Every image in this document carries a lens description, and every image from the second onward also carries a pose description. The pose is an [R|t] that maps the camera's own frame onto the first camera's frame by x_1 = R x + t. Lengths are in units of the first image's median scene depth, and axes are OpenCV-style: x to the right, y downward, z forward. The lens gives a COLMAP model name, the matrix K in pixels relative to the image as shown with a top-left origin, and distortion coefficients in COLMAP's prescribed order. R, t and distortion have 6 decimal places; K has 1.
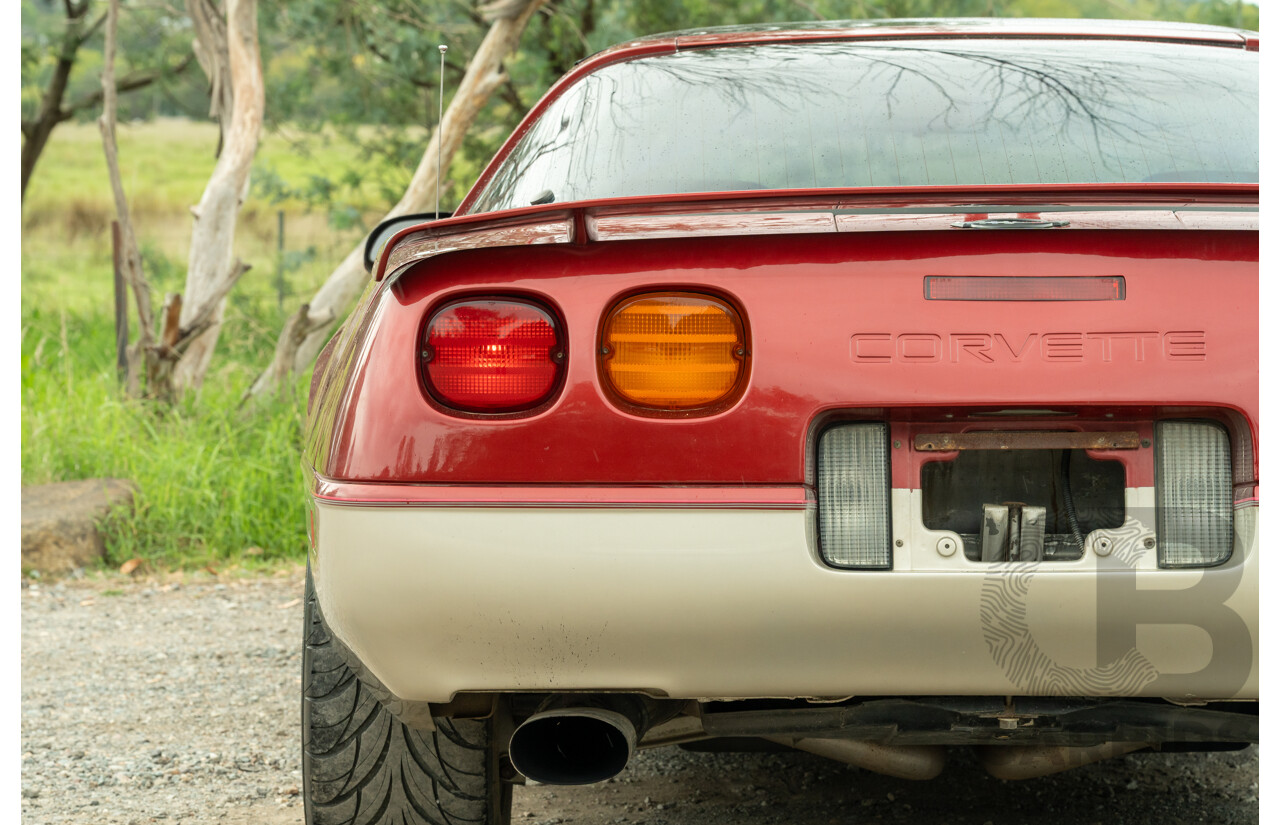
lens RADIAL K [[3982.1, 0, 640.0], [0, 3982.1, 412.5], [0, 0, 1]] dist [0.060576, 0.701486]
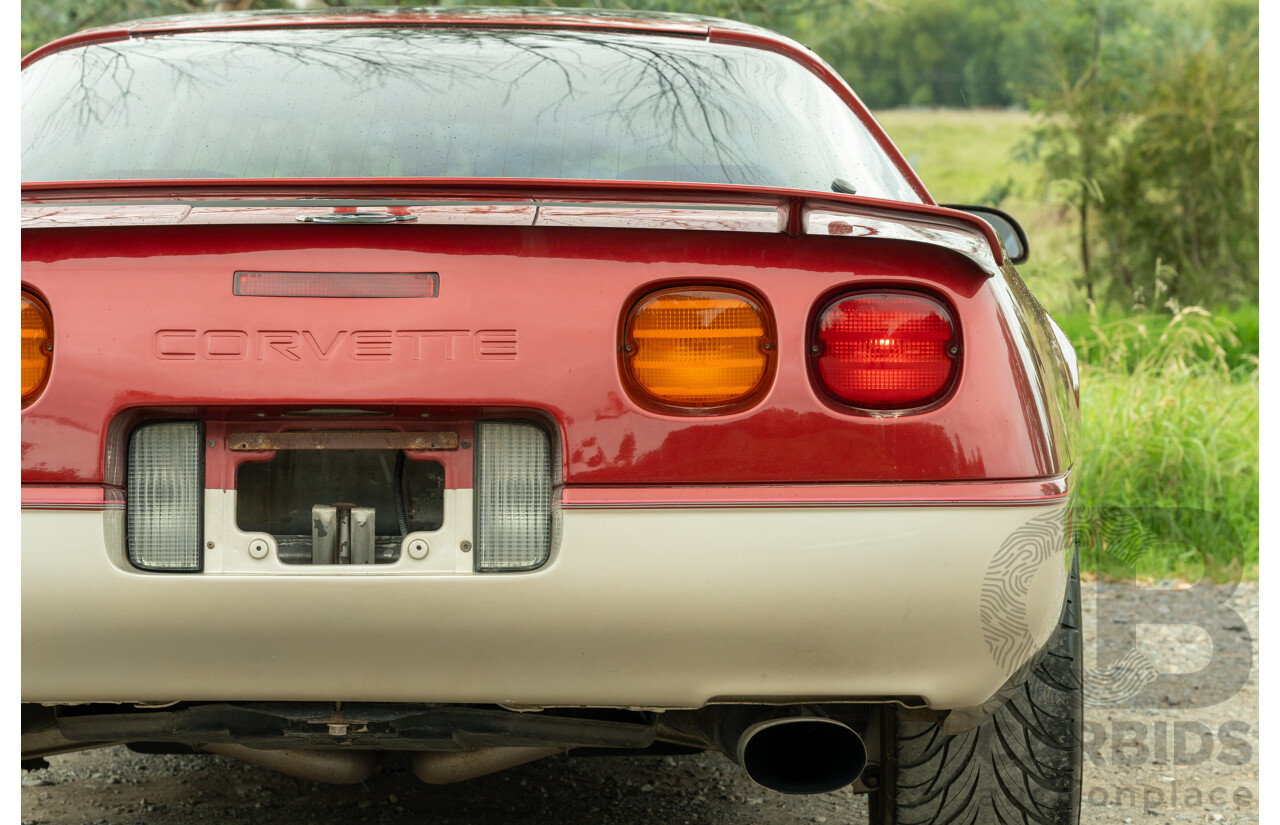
lens RADIAL K [[3982.1, 0, 640.0], [0, 3982.1, 412.5], [0, 0, 1]] dist [0.060576, 0.701486]
pose [[0.999985, 0.005304, 0.000954, 0.145226], [-0.005307, 0.999980, 0.003377, -0.003022], [-0.000936, -0.003382, 0.999994, 0.020324]]
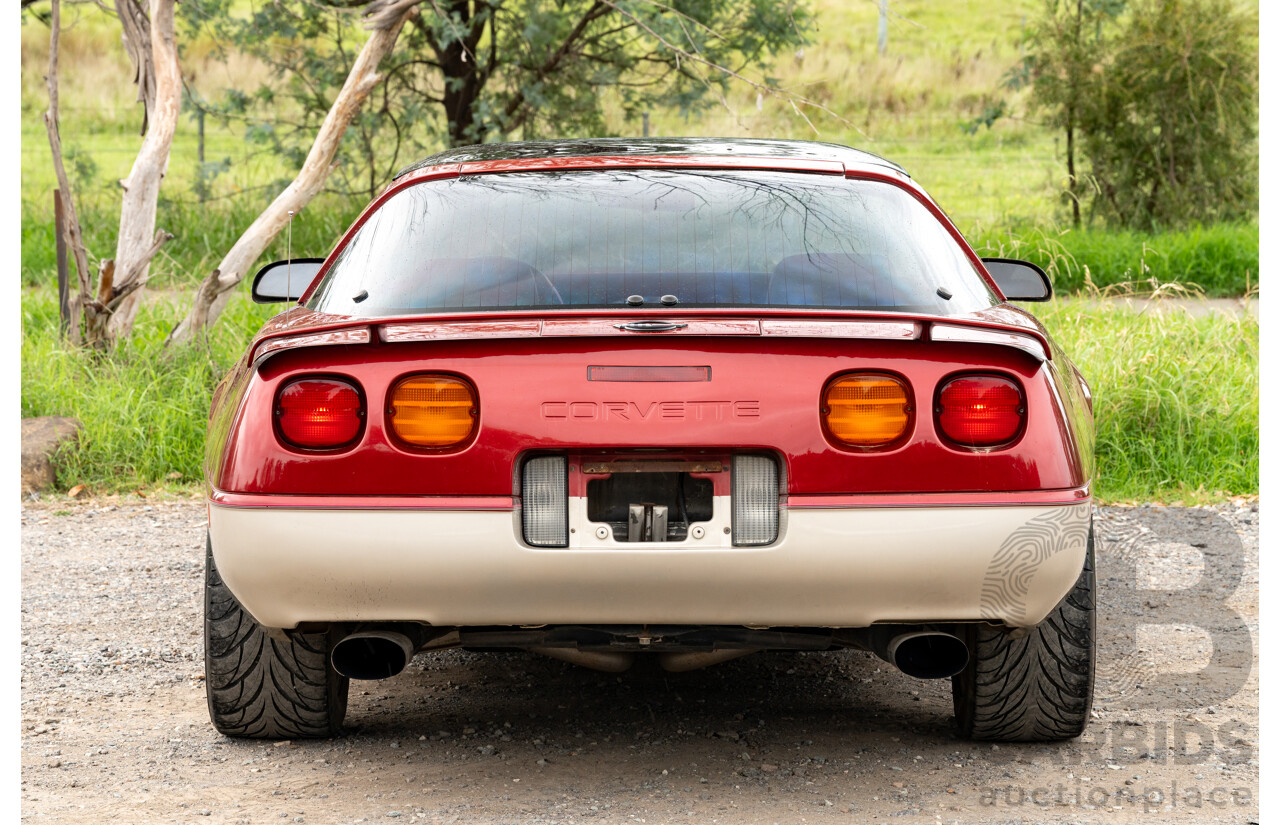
lens RADIAL K [[4183.9, 0, 643.2], [0, 4183.9, 458.1], [0, 0, 1]] dist [0.172865, -0.112720]
pose [[0.999906, 0.000115, 0.013733, 0.060377], [-0.000805, 0.998738, 0.050218, -0.070211], [-0.013710, -0.050224, 0.998644, -0.595066]]
